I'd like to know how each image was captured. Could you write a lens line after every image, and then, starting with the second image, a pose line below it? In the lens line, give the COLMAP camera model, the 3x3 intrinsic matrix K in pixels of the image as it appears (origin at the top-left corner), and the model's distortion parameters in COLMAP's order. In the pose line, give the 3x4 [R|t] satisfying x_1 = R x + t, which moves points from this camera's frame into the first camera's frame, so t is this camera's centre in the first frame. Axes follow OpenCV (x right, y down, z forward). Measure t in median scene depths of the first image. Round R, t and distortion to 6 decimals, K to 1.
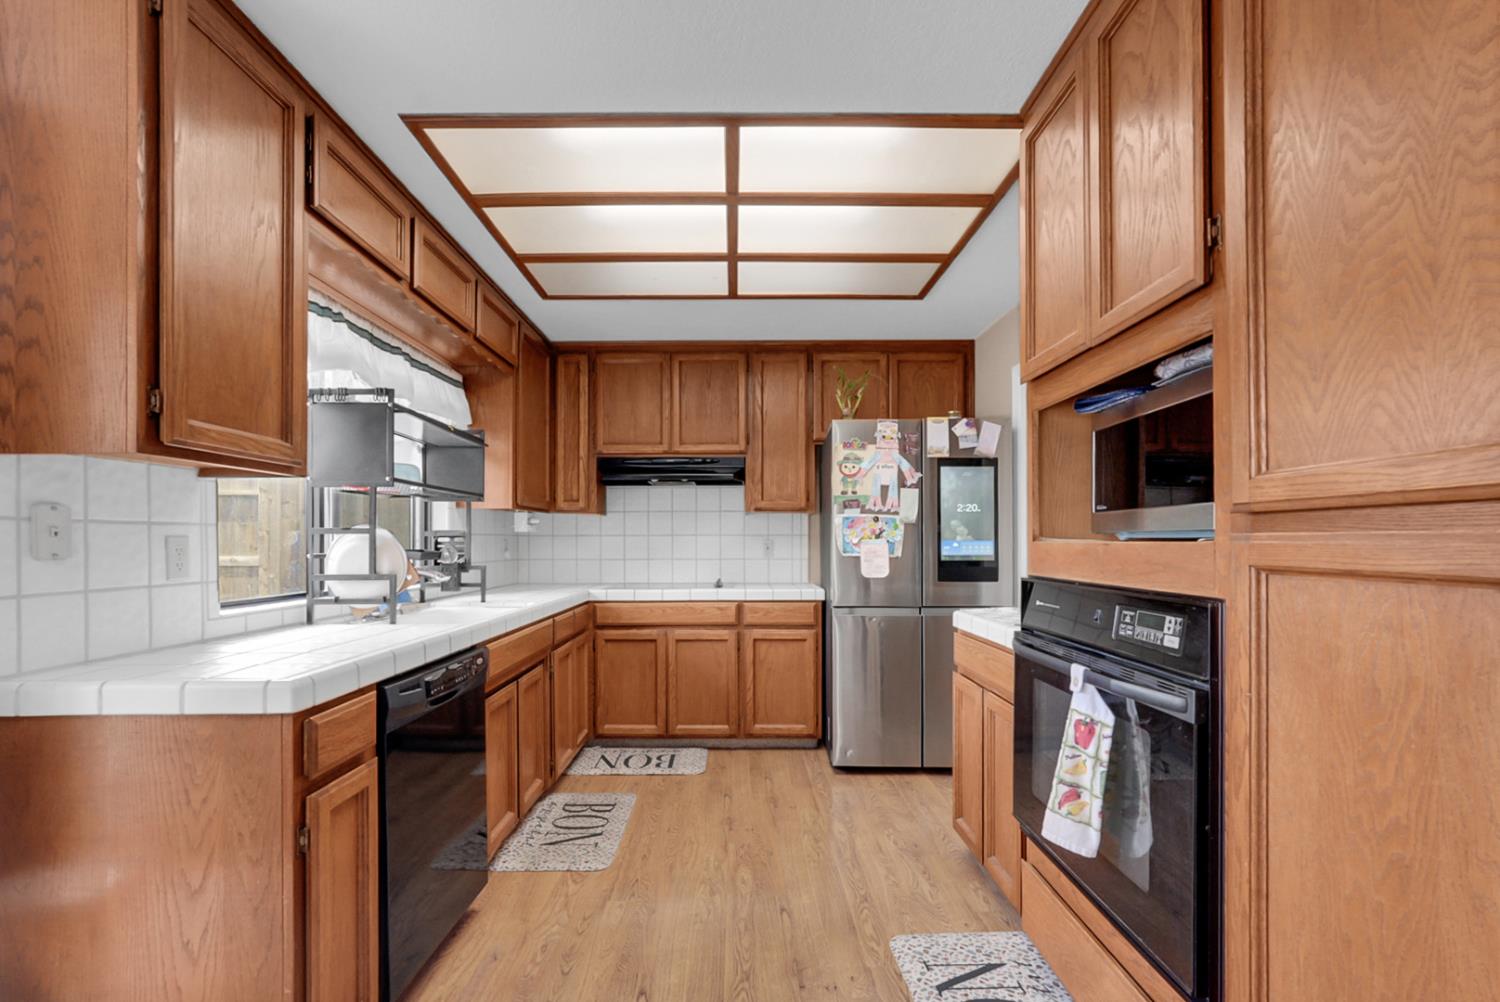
lens RADIAL K [[733.5, 0, 750.0], [0, 733.5, 501.0], [0, 0, 1]] dist [0.000945, 0.000205]
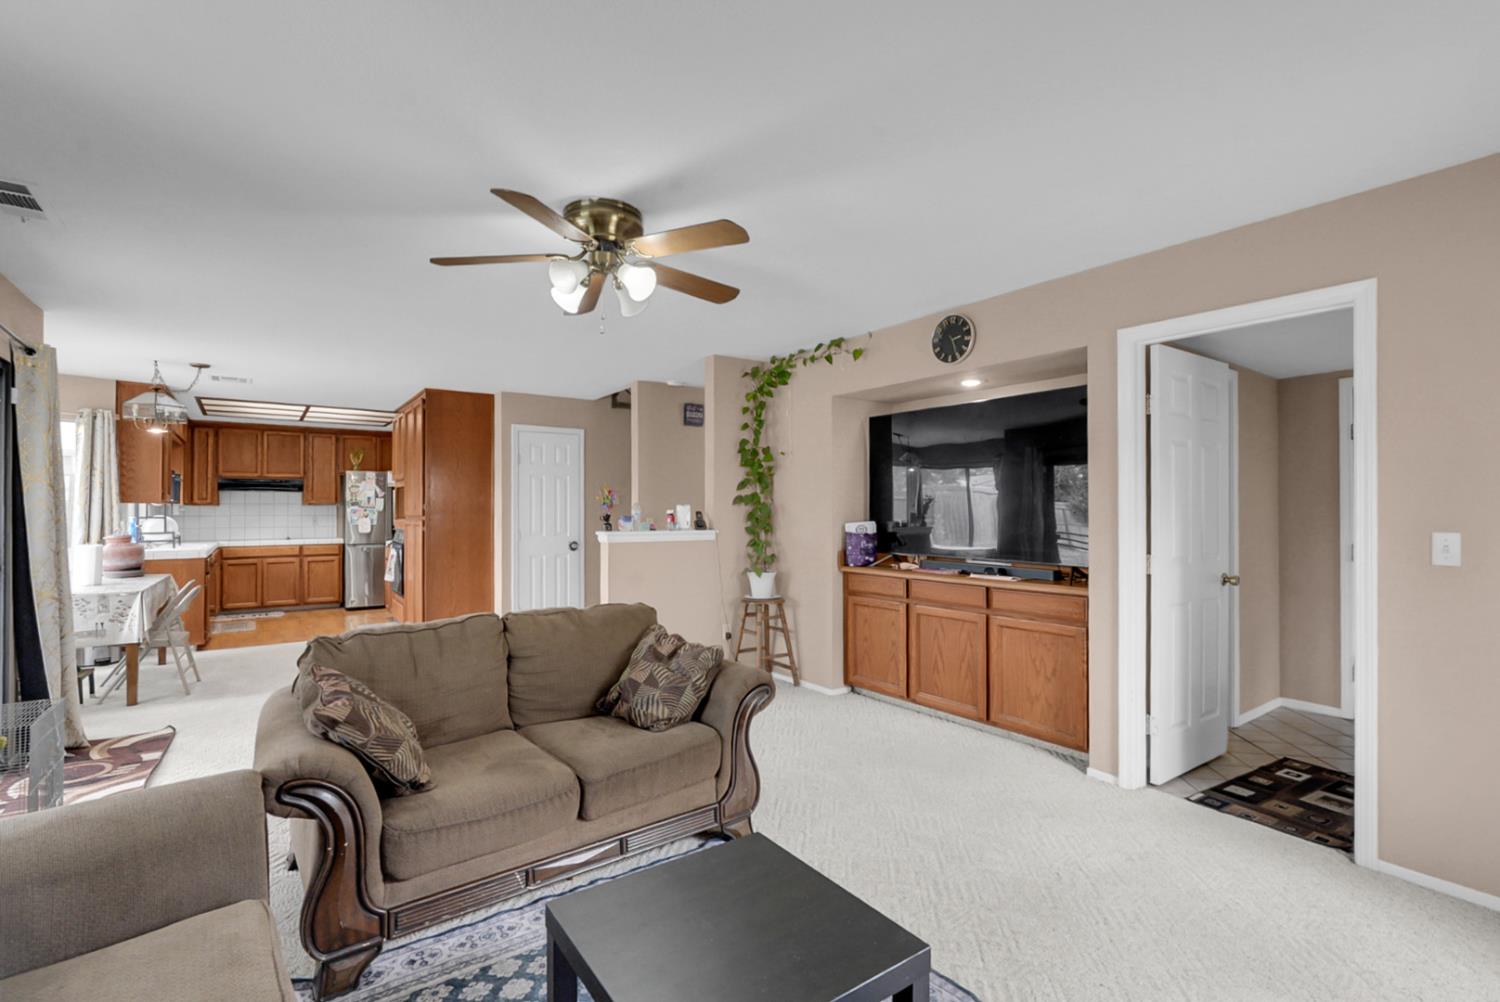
lens RADIAL K [[733.5, 0, 750.0], [0, 733.5, 501.0], [0, 0, 1]] dist [0.000945, 0.000205]
pose [[0.838550, 0.005192, 0.544800, -0.086756], [-0.027599, 0.999076, 0.032959, -0.112820], [-0.544125, -0.042674, 0.837918, -1.653662]]
